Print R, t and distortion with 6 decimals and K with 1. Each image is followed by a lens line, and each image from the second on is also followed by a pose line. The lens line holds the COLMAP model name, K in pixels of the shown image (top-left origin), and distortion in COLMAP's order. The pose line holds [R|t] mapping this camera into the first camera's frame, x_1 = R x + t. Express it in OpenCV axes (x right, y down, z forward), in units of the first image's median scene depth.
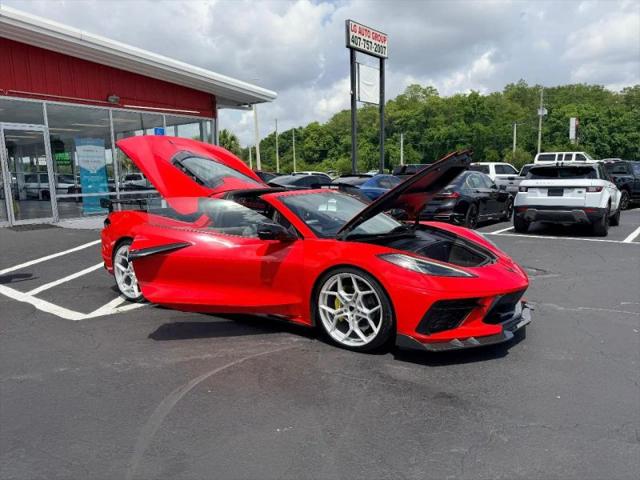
lens RADIAL K [[451.1, 0, 319.4], [0, 451.1, 248.9], [0, 0, 1]] dist [0.009564, -0.034848]
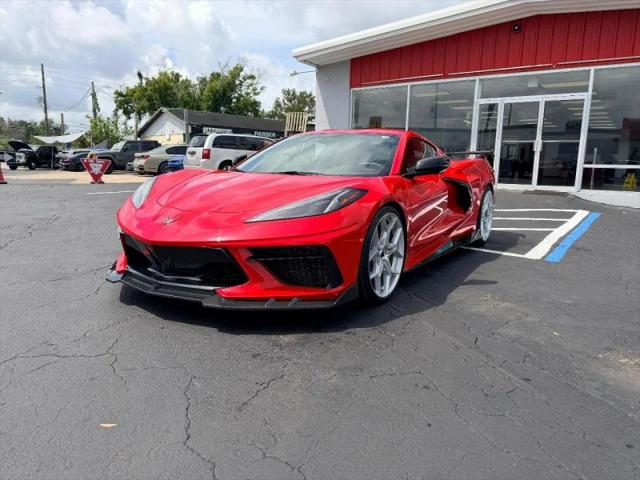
lens RADIAL K [[454.6, 0, 320.0], [0, 454.6, 240.0], [0, 0, 1]] dist [0.005288, -0.011788]
pose [[0.068173, 0.183283, -0.980694, 0.311756], [-0.174548, 0.970011, 0.169152, -0.023494], [0.982286, 0.159646, 0.098120, 0.310923]]
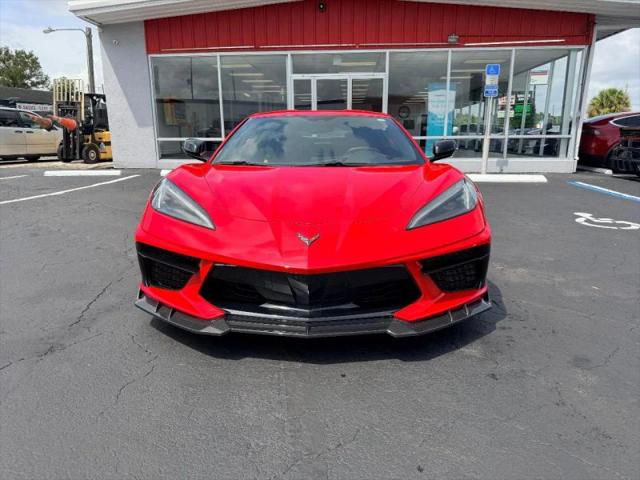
lens RADIAL K [[454.6, 0, 320.0], [0, 454.6, 240.0], [0, 0, 1]] dist [0.005288, -0.011788]
pose [[0.562618, 0.197277, -0.802834, 0.237939], [-0.132634, 0.980071, 0.147880, -0.009970], [0.816008, 0.023283, 0.577572, 0.180892]]
